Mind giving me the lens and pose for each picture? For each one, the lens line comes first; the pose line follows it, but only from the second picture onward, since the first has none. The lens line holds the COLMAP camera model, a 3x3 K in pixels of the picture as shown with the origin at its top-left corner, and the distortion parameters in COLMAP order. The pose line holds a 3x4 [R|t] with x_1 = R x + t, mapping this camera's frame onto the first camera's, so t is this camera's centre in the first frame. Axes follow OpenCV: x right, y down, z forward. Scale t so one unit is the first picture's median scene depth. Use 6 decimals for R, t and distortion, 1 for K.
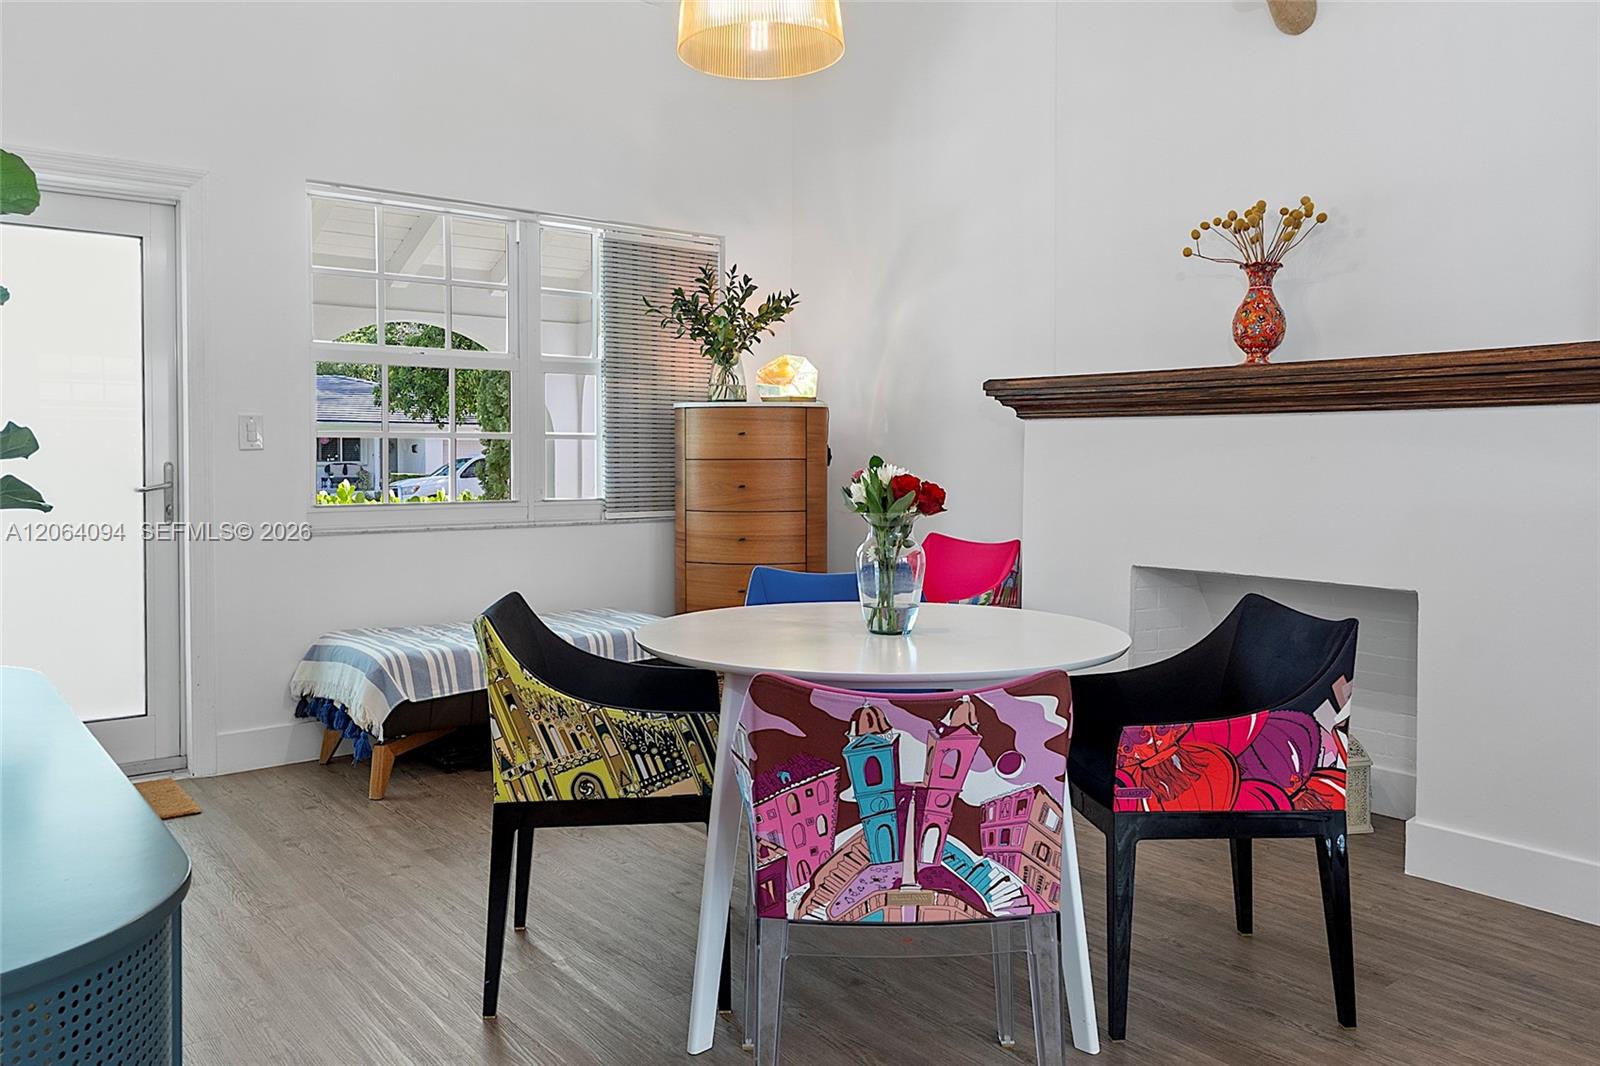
lens RADIAL K [[1201.9, 0, 796.9], [0, 1201.9, 489.3], [0, 0, 1]] dist [0.002669, 0.003137]
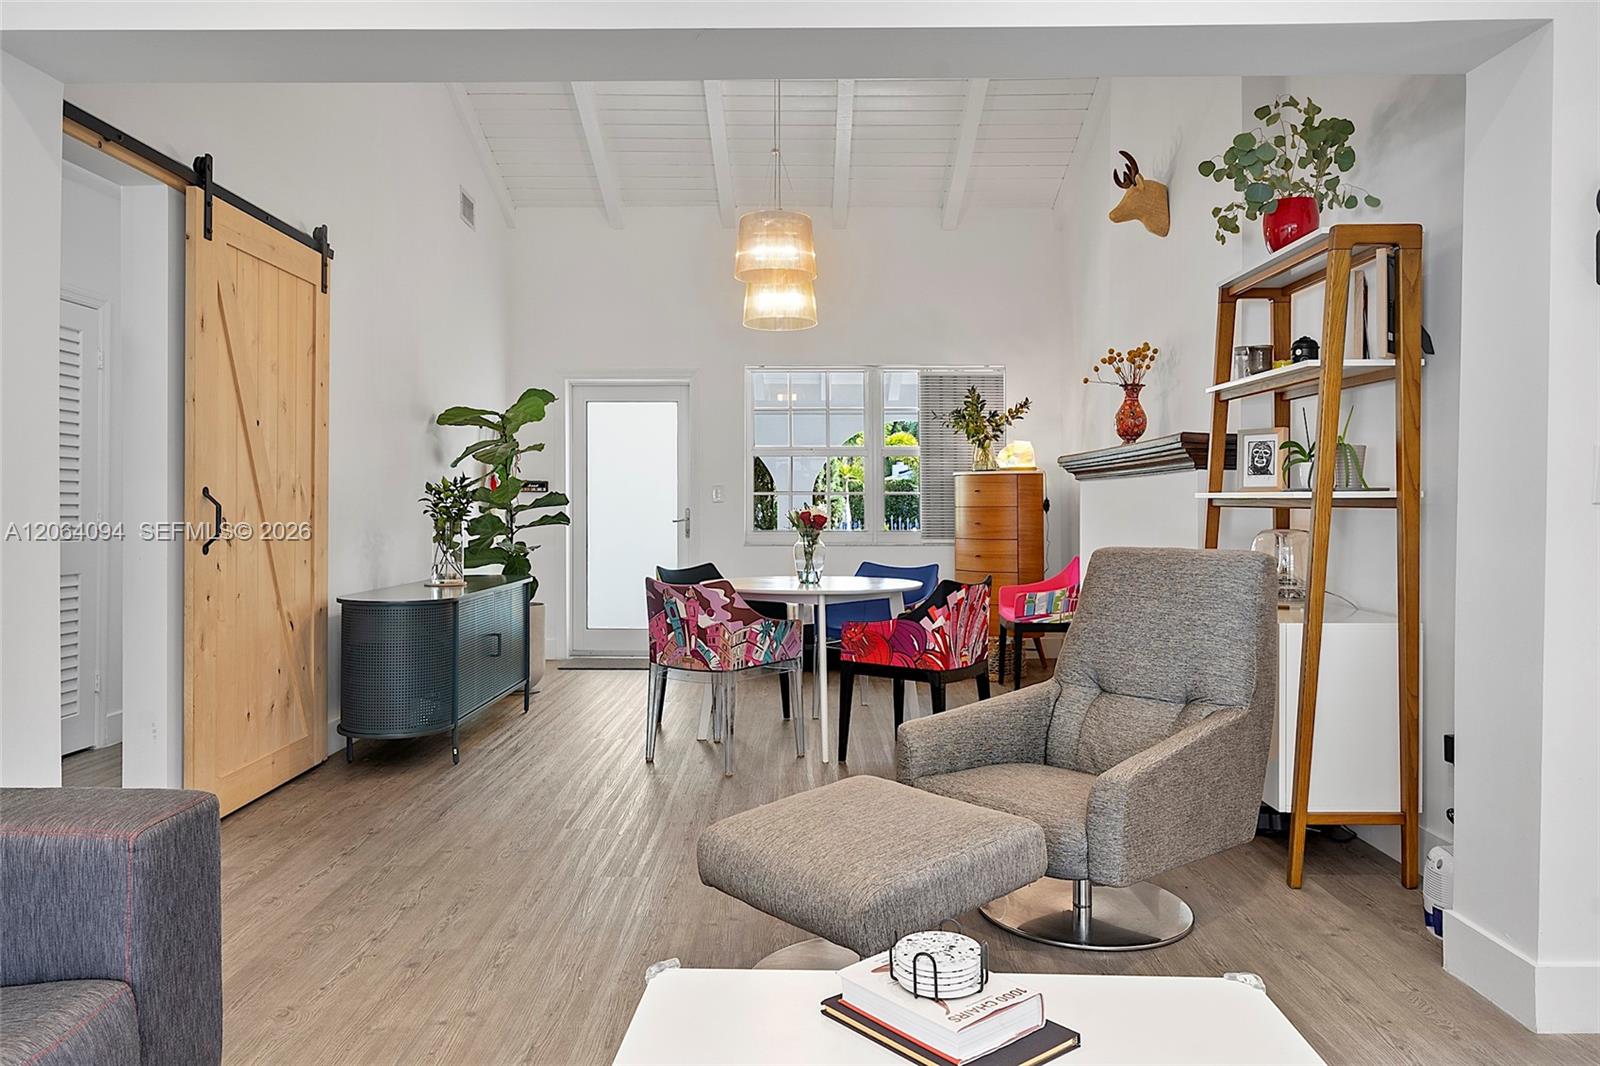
lens RADIAL K [[1097.2, 0, 792.3], [0, 1097.2, 508.1], [0, 0, 1]] dist [0.005021, 0.001650]
pose [[0.778055, -0.002547, -0.628191, 1.460550], [-0.015490, 0.999610, -0.023238, 0.031643], [0.628005, 0.027811, 0.777712, -0.656301]]
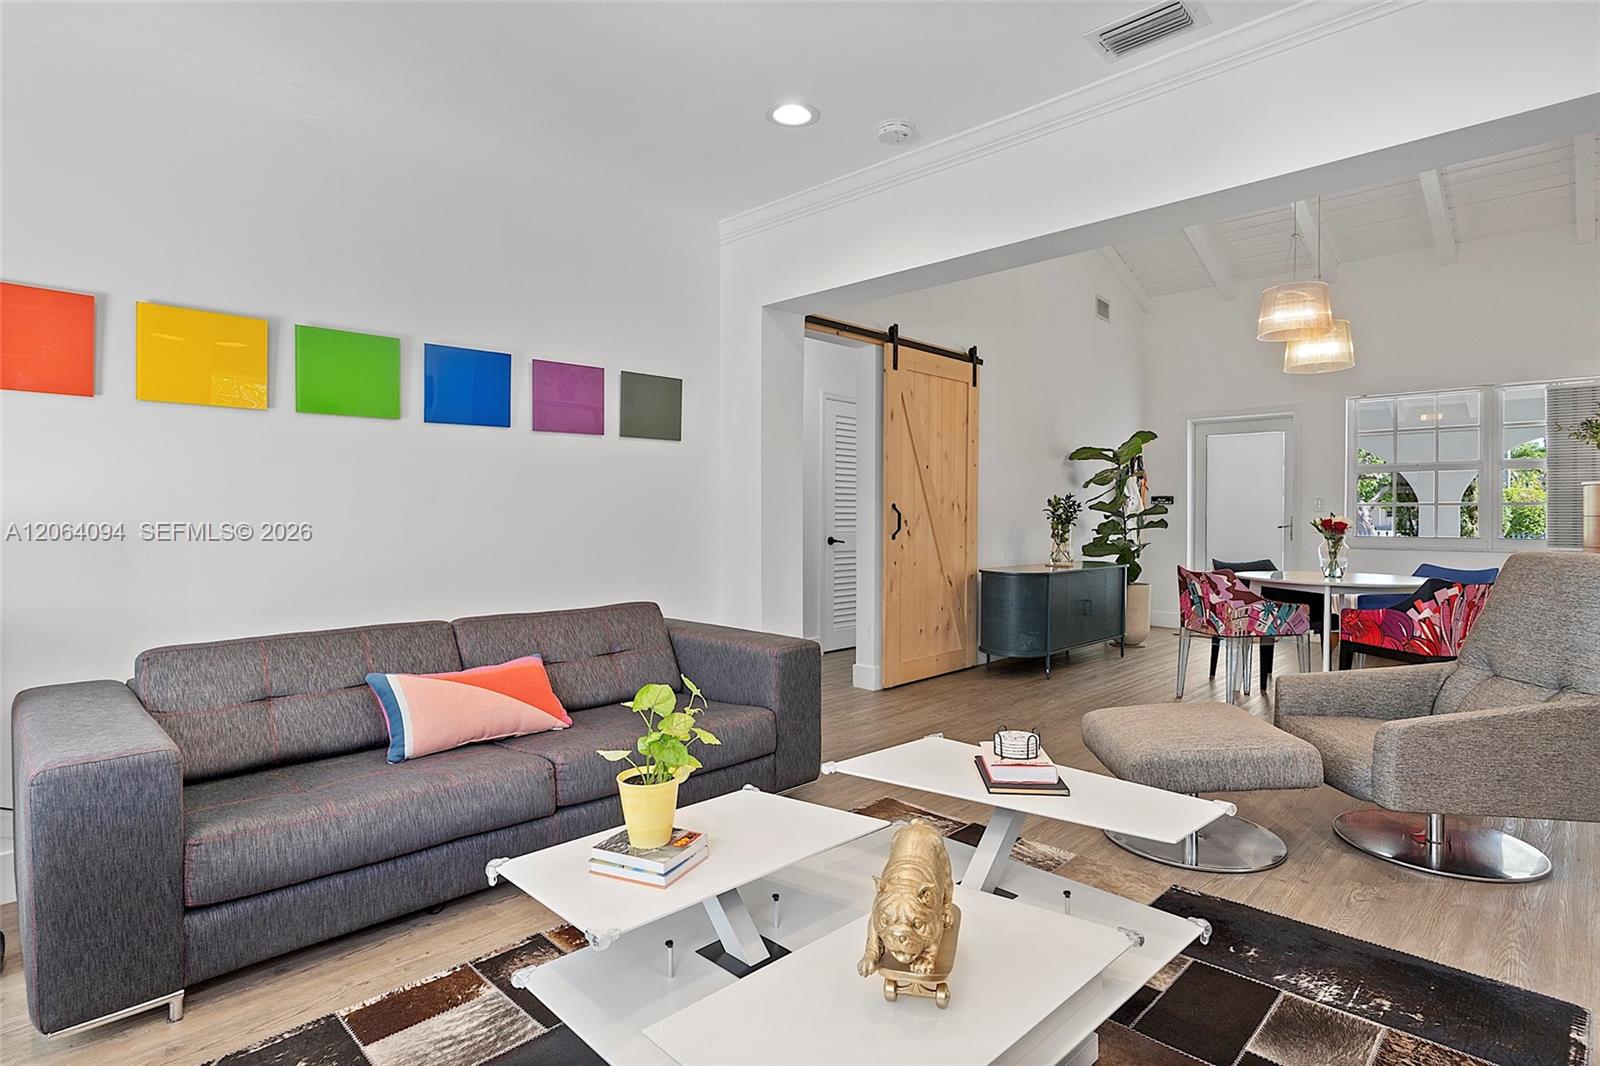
lens RADIAL K [[828.2, 0, 796.5], [0, 828.2, 522.7], [0, 0, 1]] dist [-0.001422, 0.000726]
pose [[0.127145, 0.006528, -0.991863, 1.969705], [-0.030741, 0.999524, 0.002638, 0.031184], [0.991408, 0.030155, 0.127285, -0.495879]]
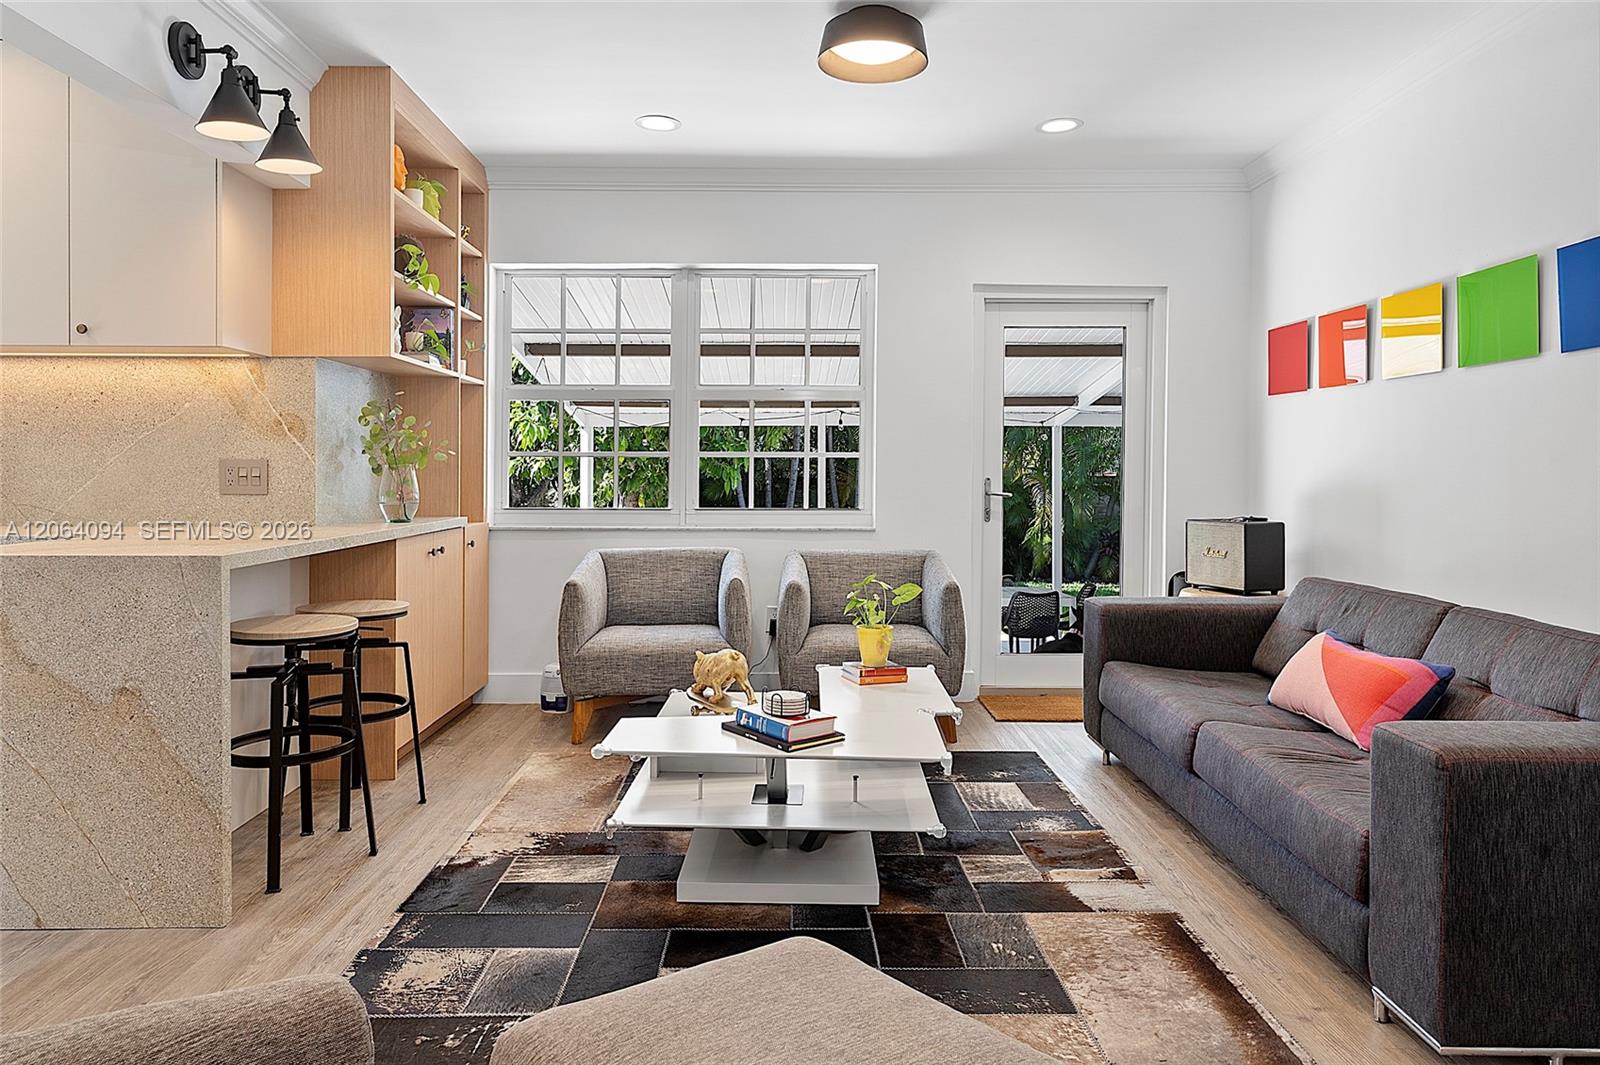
lens RADIAL K [[1032.6, 0, 788.9], [0, 1032.6, 472.2], [0, 0, 1]] dist [-0.000572, 0.000324]
pose [[-0.785609, -0.007054, 0.618683, 0.500393], [0.013864, 0.999483, 0.029000, -0.014735], [-0.618568, 0.031360, -0.785105, 0.665417]]
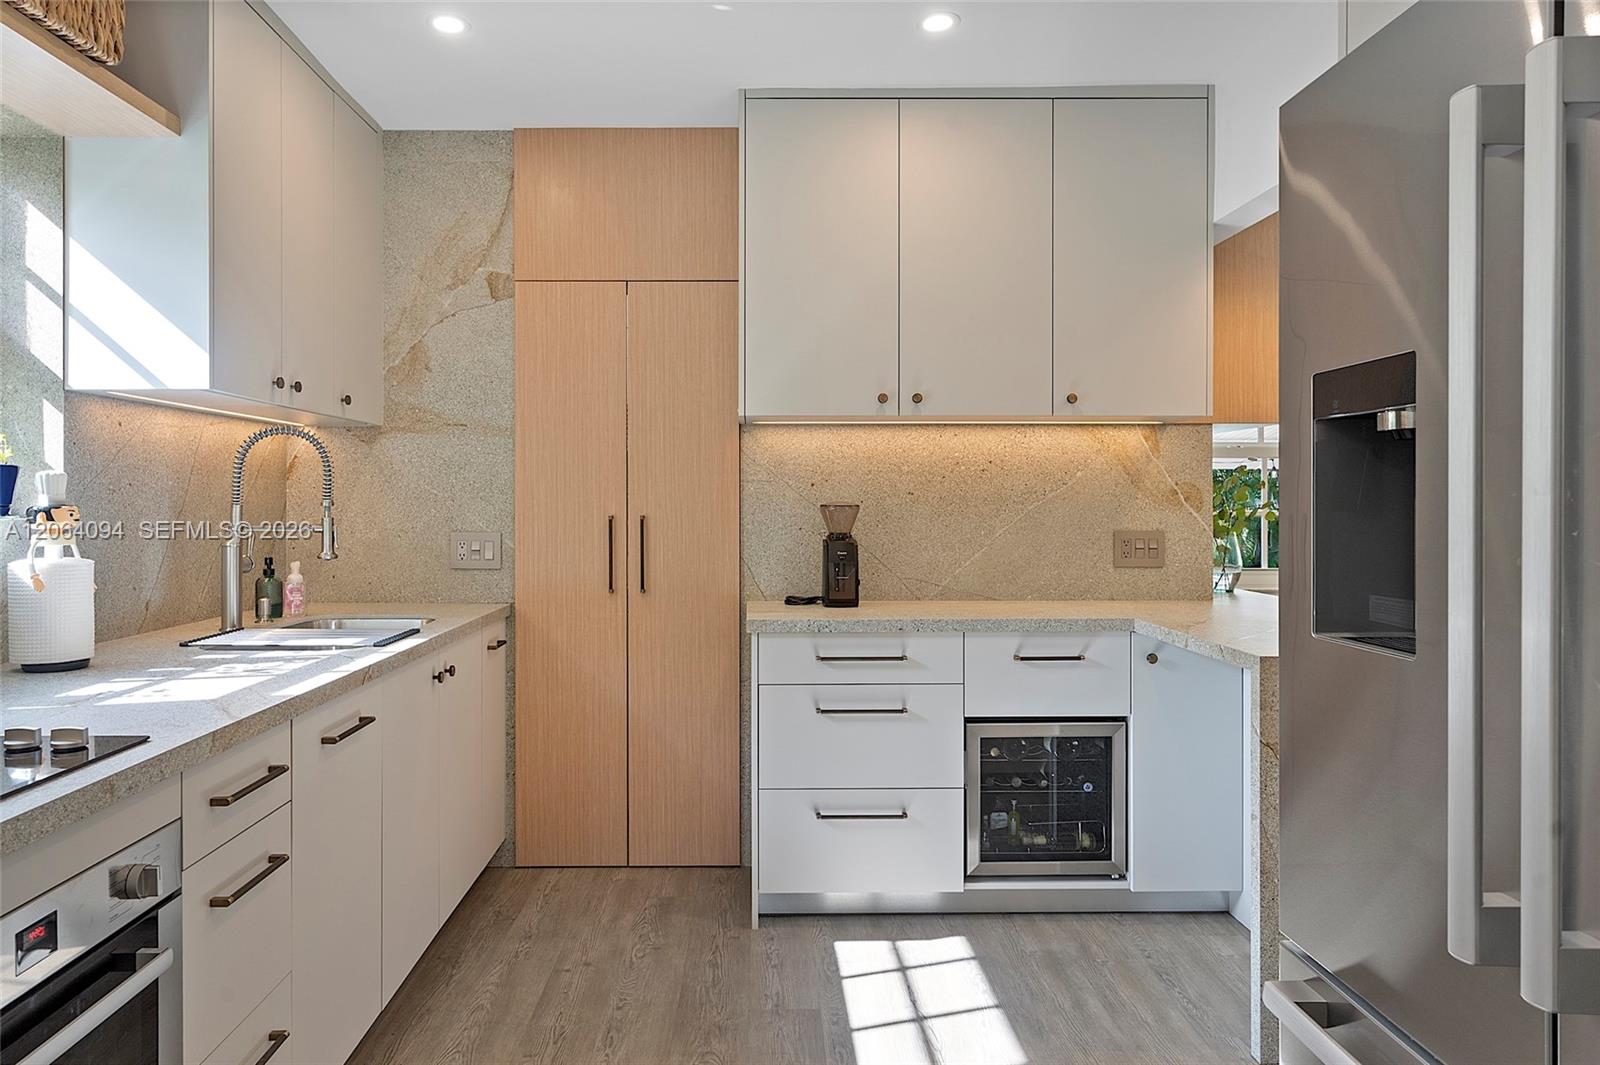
lens RADIAL K [[975.3, 0, 800.7], [0, 975.3, 503.9], [0, 0, 1]] dist [0.000511, 0.000369]
pose [[-0.795771, -0.005663, 0.605571, 1.660007], [0.018969, 0.999233, 0.034271, -0.097817], [-0.605300, 0.038759, -0.795053, 1.411727]]
